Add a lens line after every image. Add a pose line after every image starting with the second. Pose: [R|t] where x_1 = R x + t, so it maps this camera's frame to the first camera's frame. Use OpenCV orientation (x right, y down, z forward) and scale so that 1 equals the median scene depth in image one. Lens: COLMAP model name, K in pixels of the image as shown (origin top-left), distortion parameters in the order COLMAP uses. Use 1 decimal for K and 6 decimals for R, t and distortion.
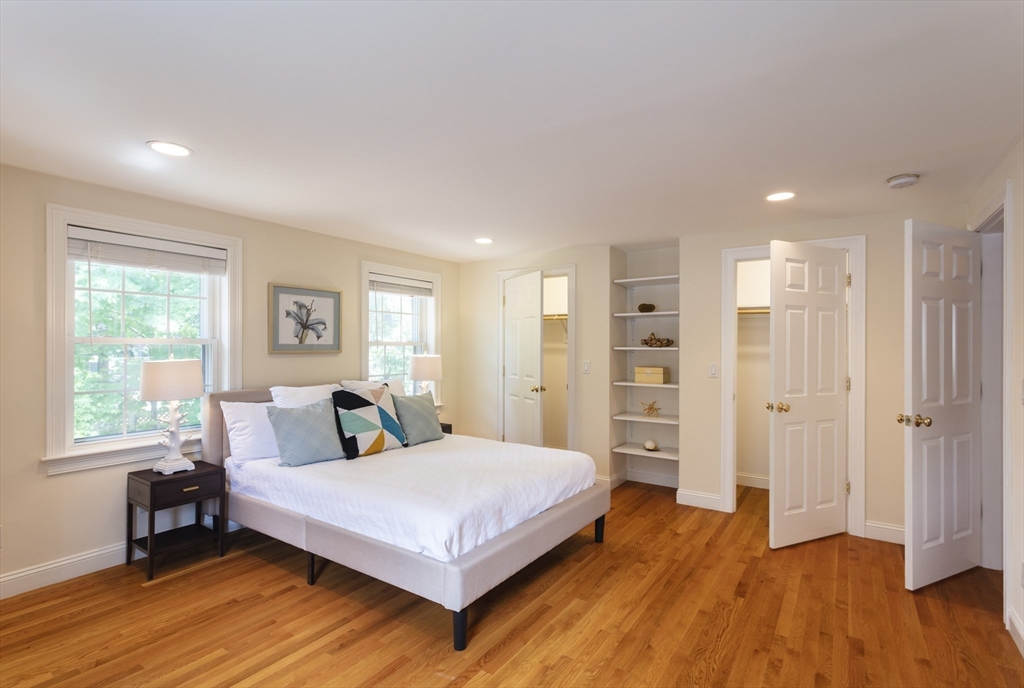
lens RADIAL K [[499.0, 0, 508.3], [0, 499.0, 345.6], [0, 0, 1]] dist [0.000036, 0.012140]
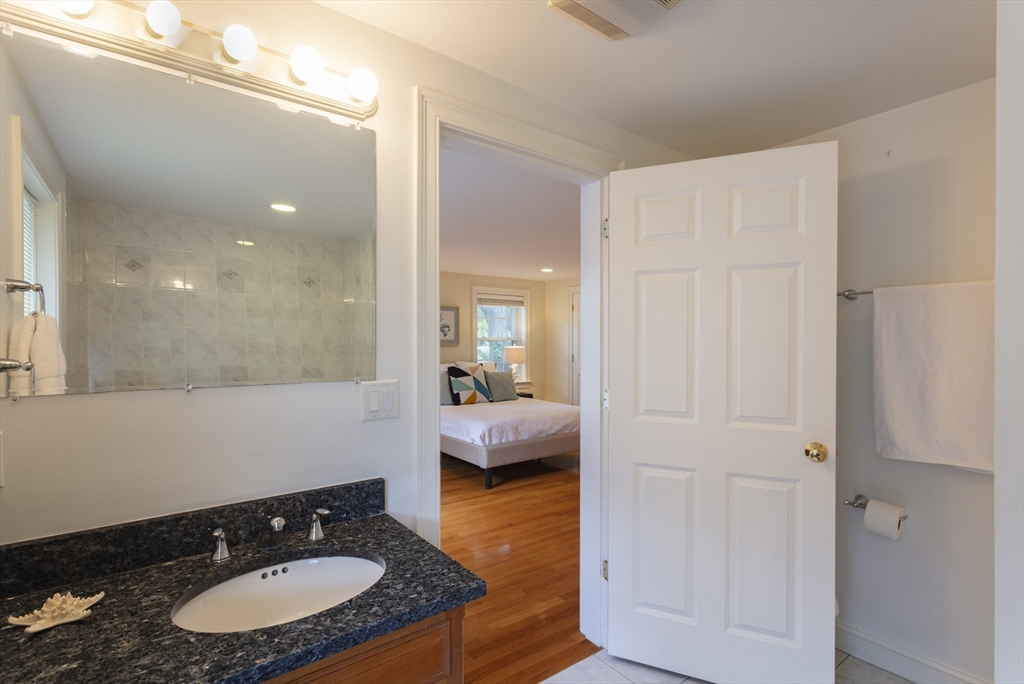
lens RADIAL K [[498.6, 0, 517.8], [0, 498.6, 337.5], [0, 0, 1]] dist [0.003034, 0.000523]
pose [[0.953325, -0.002082, -0.301938, 0.370340], [0.001100, 0.999994, -0.003424, -0.004209], [0.301943, 0.002932, 0.953321, -0.531201]]
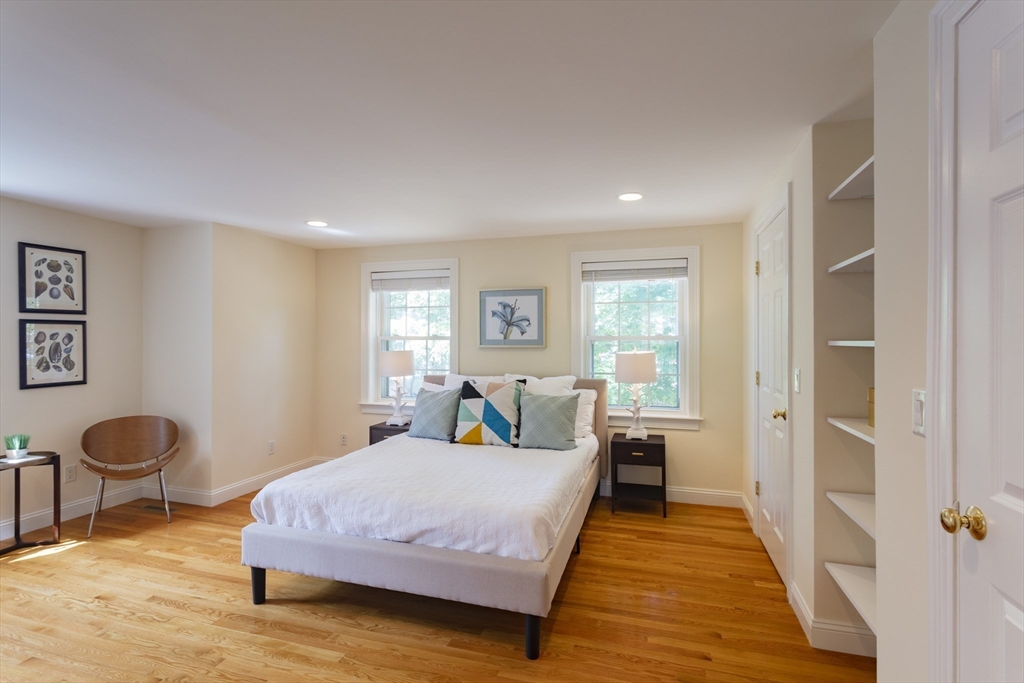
lens RADIAL K [[490.2, 0, 512.0], [0, 490.2, 341.5], [0, 0, 1]] dist [-0.000384, 0.000025]
pose [[0.300517, -0.005216, -0.953762, 0.674307], [0.002559, 0.999986, -0.004662, 0.007046], [0.953773, -0.001040, 0.300526, 0.710897]]
